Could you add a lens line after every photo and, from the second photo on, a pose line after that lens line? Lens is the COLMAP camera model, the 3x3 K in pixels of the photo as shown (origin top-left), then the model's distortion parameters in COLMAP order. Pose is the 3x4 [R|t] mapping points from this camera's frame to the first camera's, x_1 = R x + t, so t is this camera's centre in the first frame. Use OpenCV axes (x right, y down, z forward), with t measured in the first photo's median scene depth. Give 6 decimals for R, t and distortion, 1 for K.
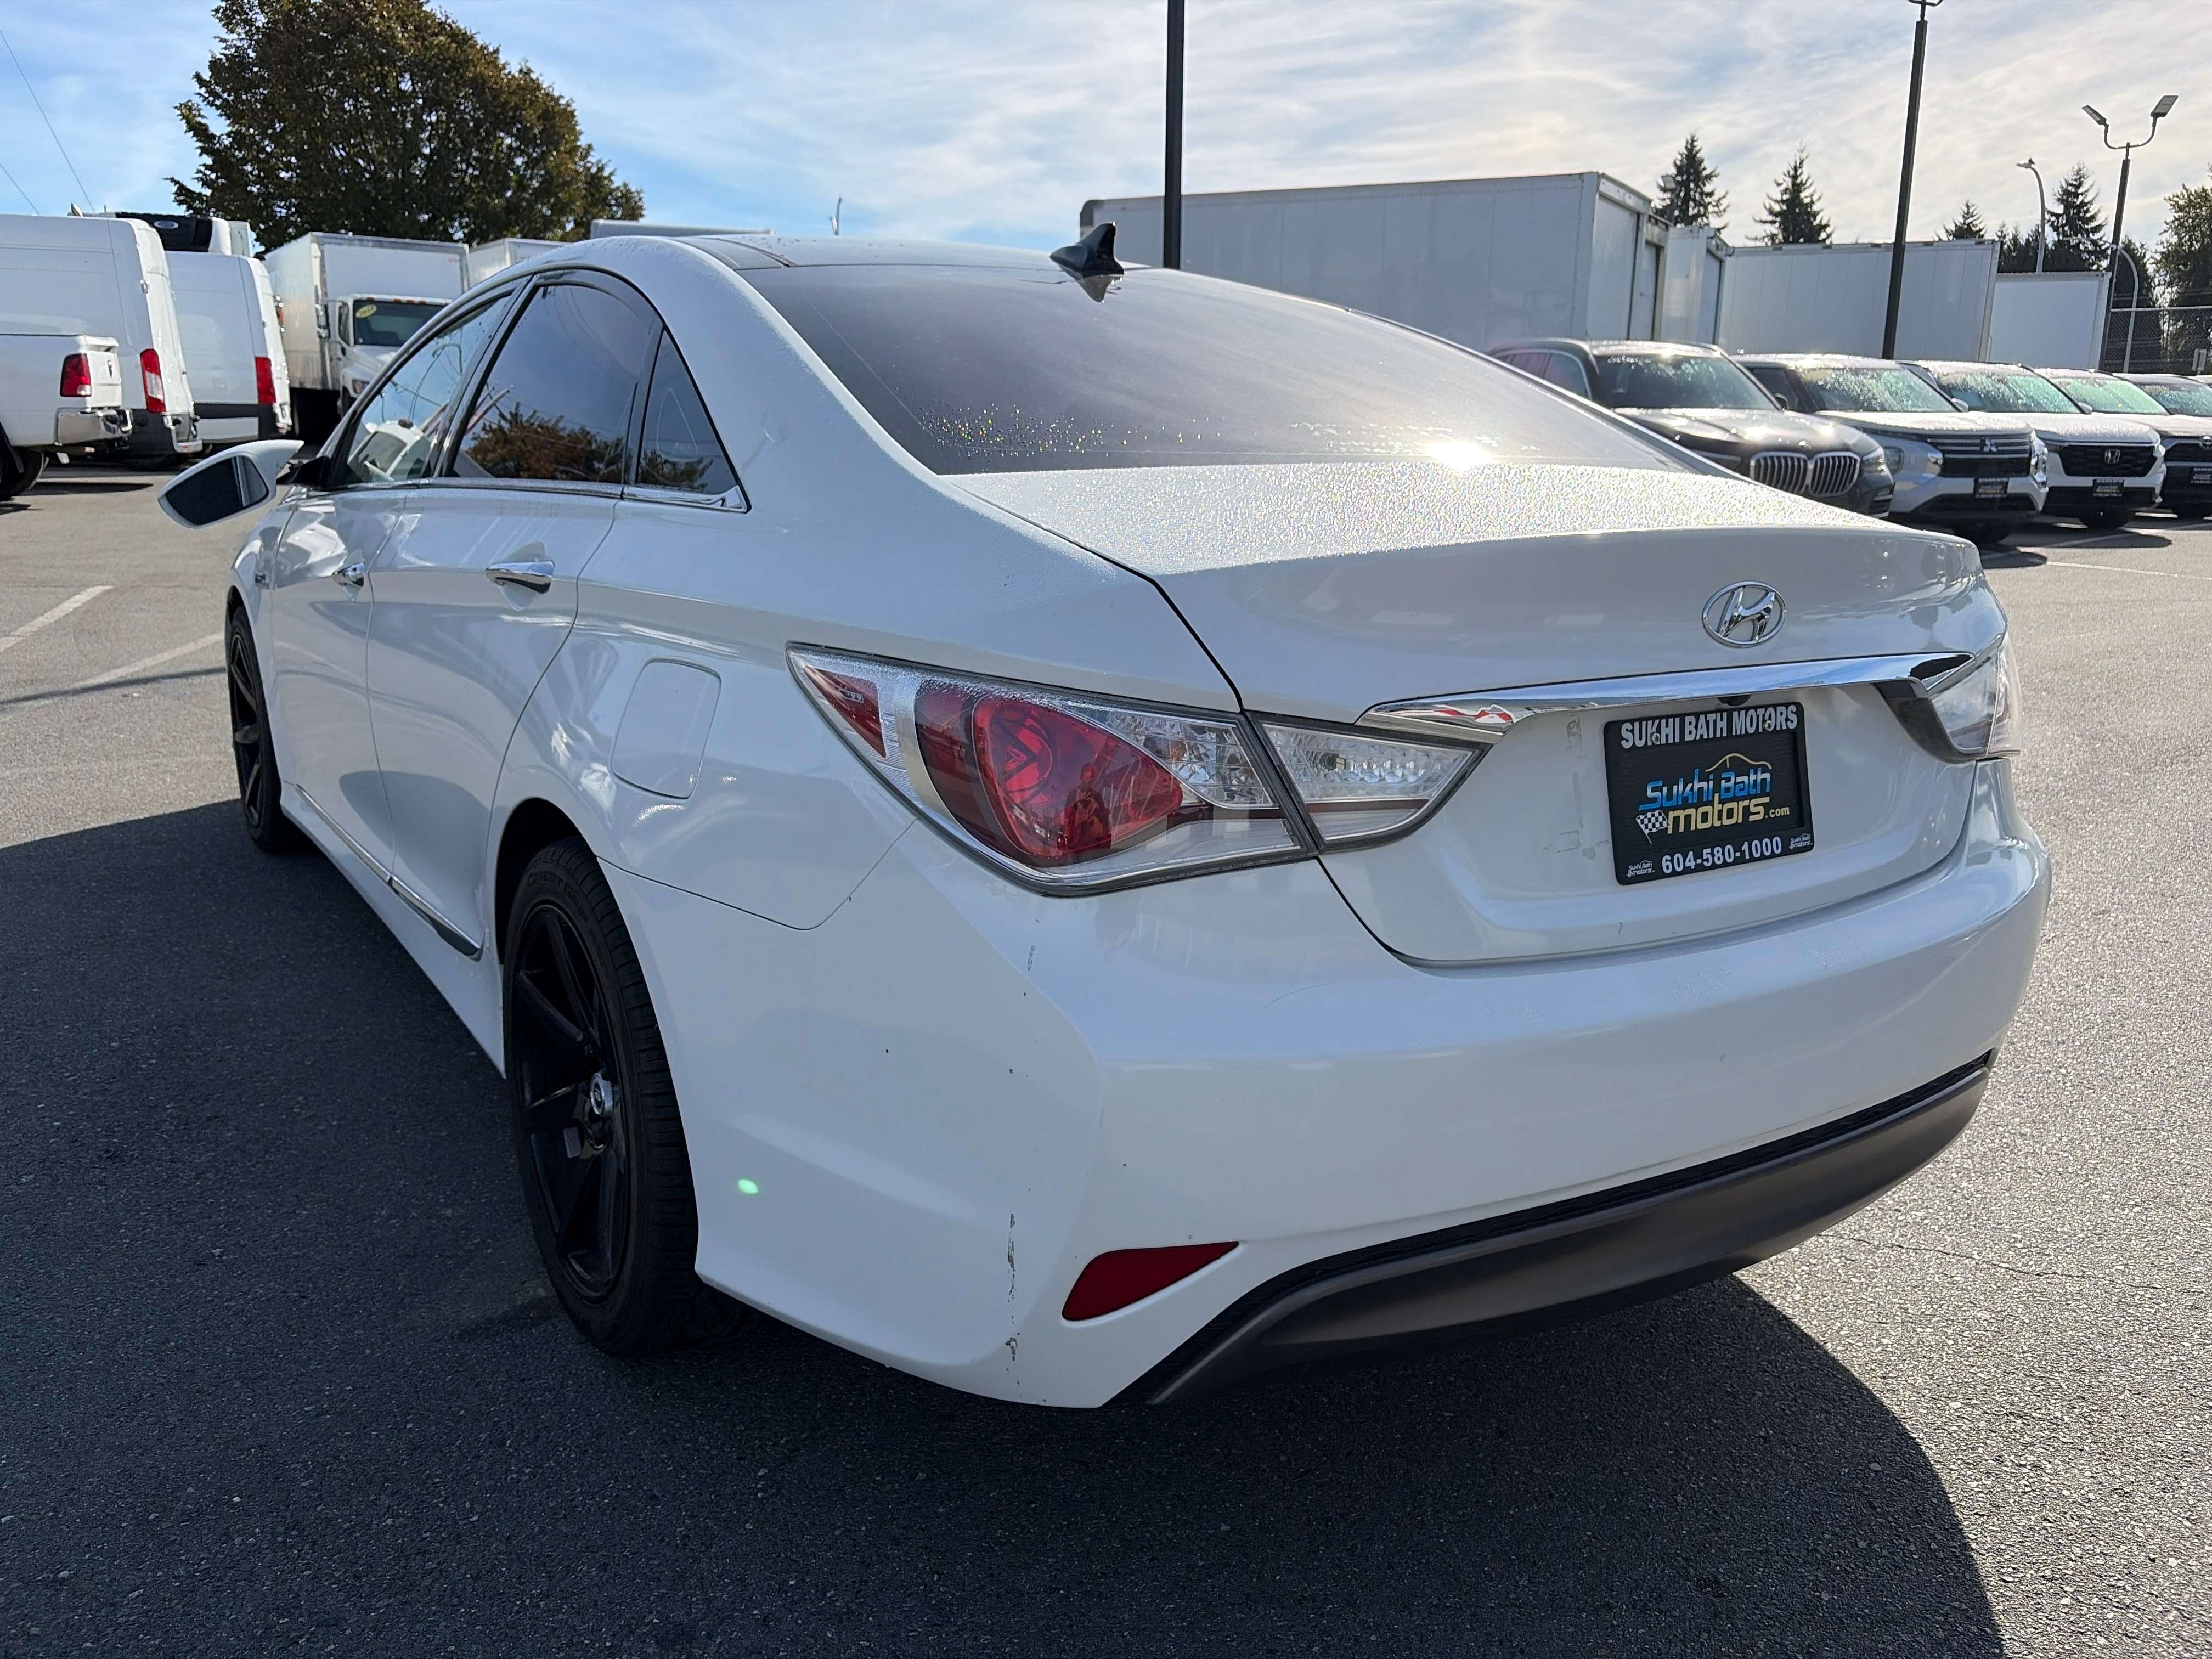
lens RADIAL K [[1671.9, 0, 1106.0], [0, 1671.9, 829.5], [0, 0, 1]] dist [0.055357, -0.108456]
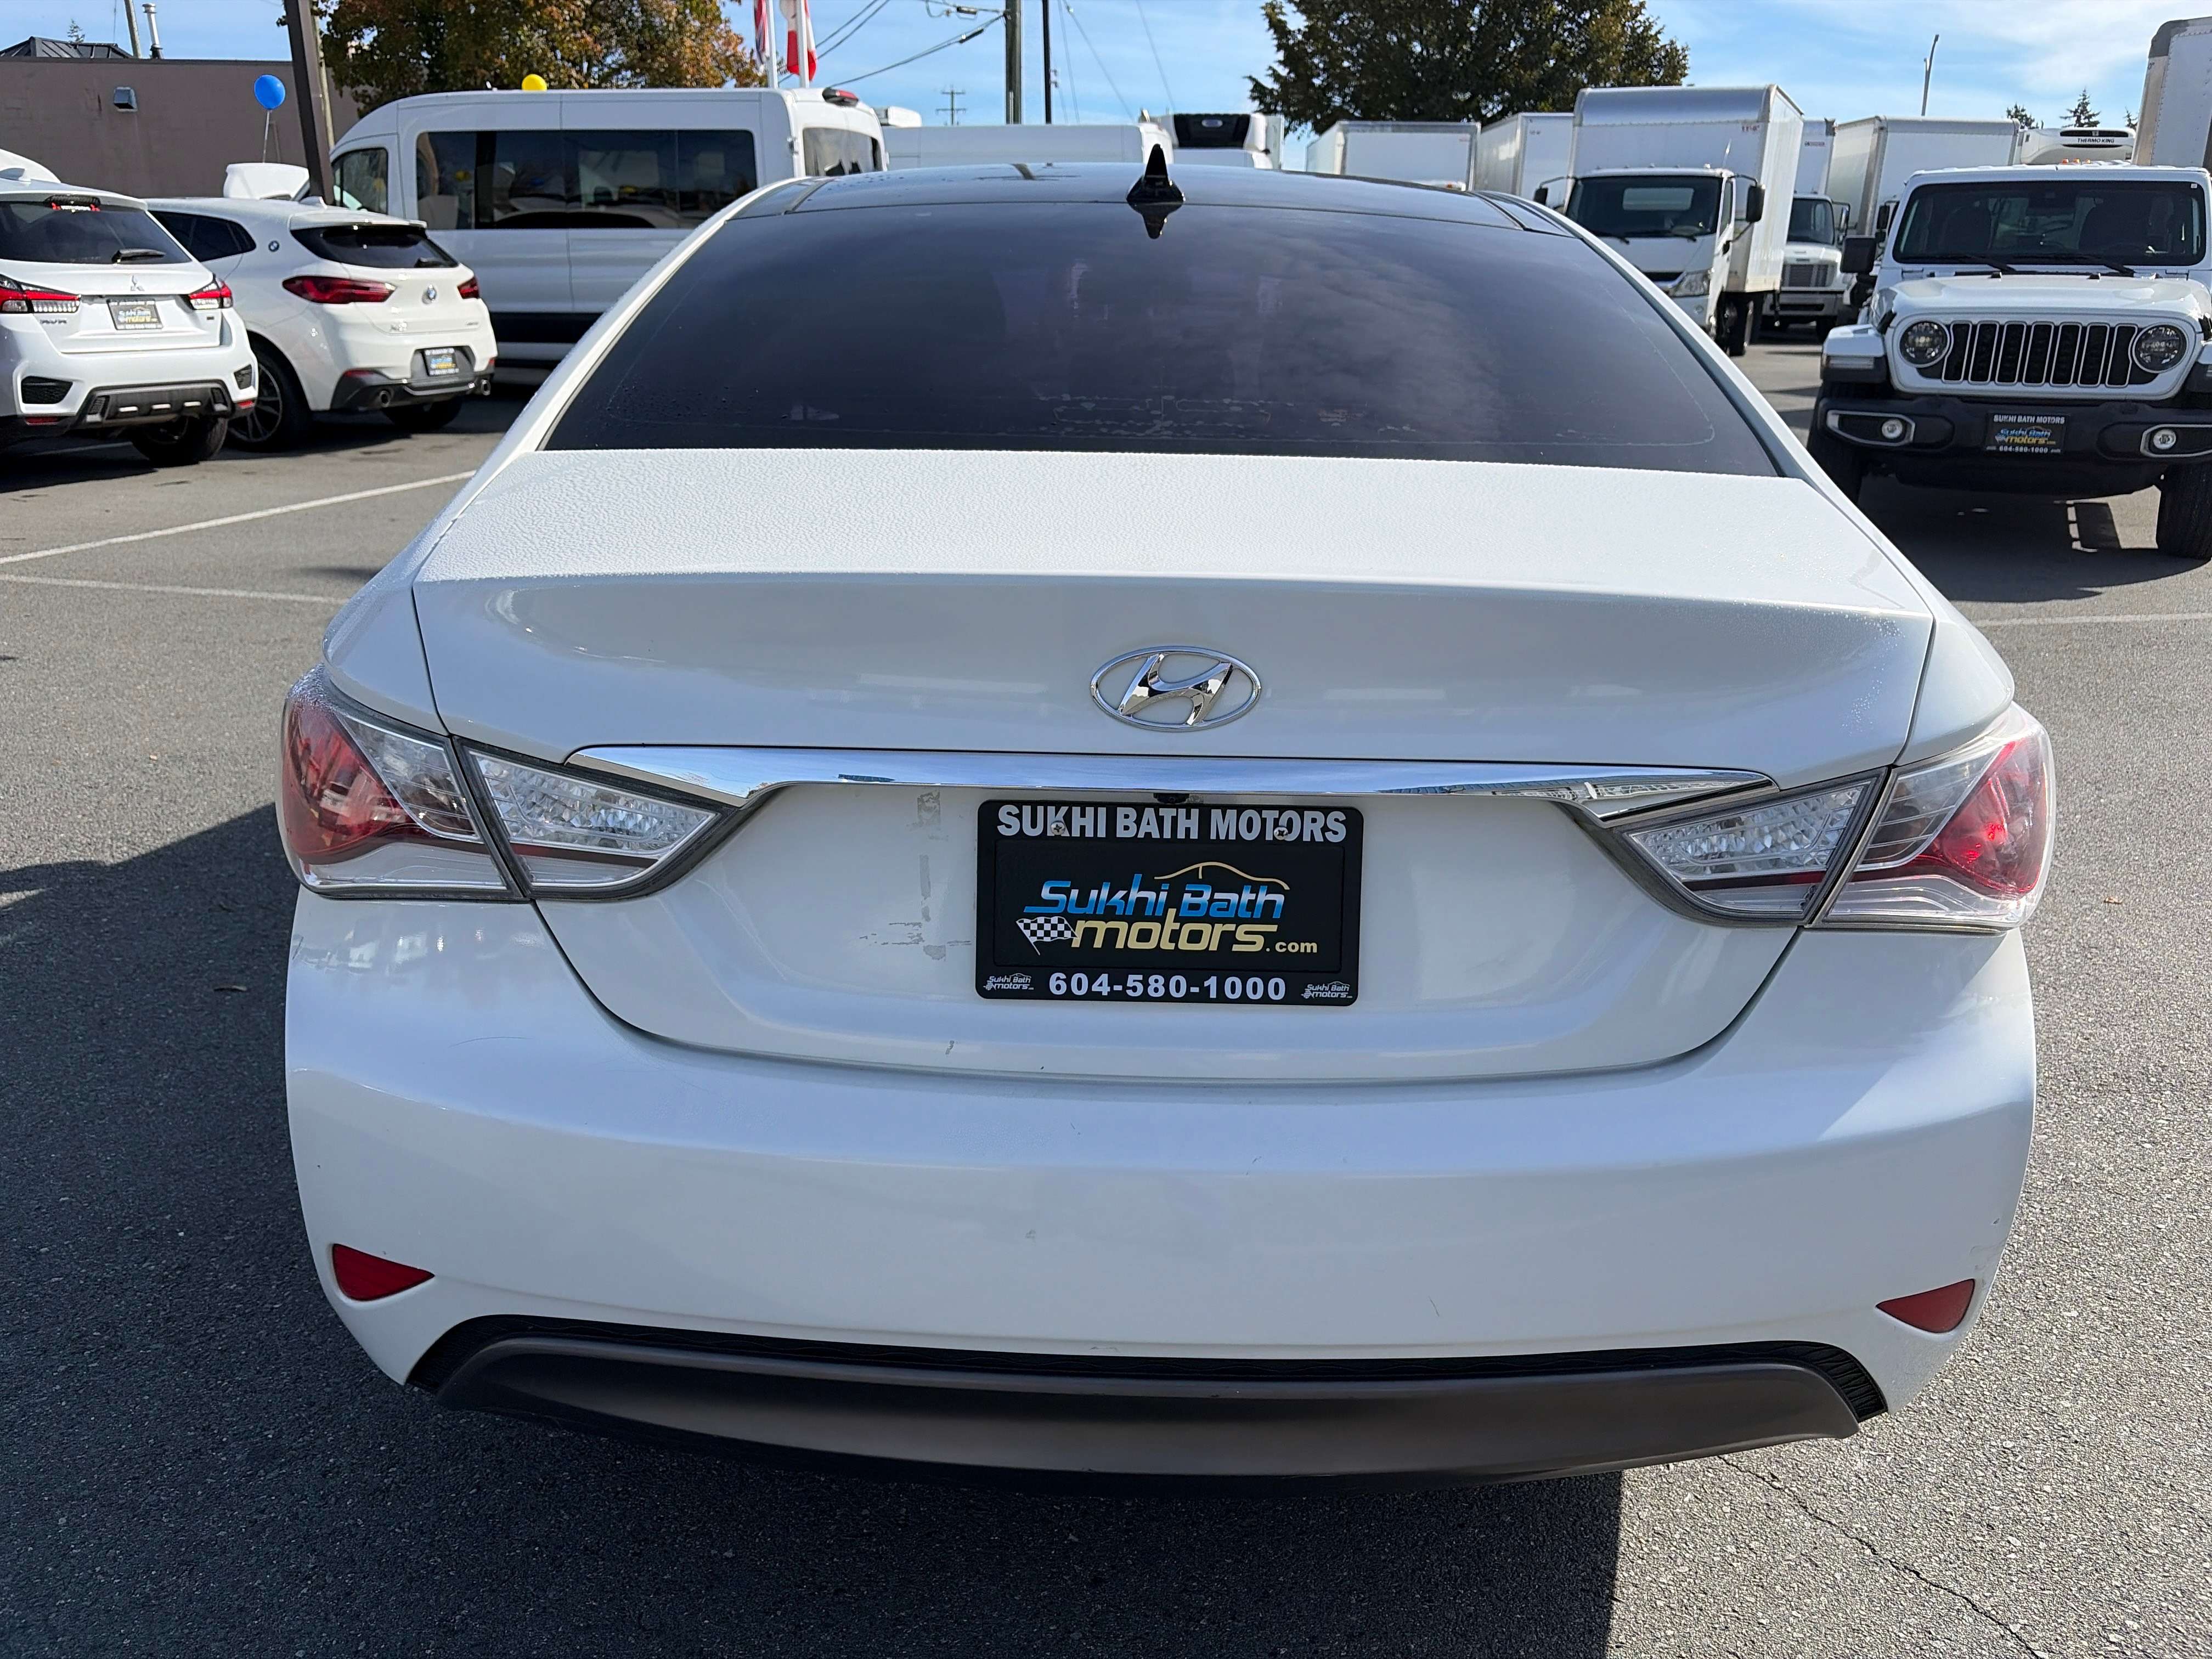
lens RADIAL K [[1671.9, 0, 1106.0], [0, 1671.9, 829.5], [0, 0, 1]] dist [0.055357, -0.108456]
pose [[0.811825, 0.162149, -0.560934, 0.767863], [-0.120364, 0.986508, 0.110970, -0.140651], [0.571360, -0.022572, 0.820389, 0.337317]]
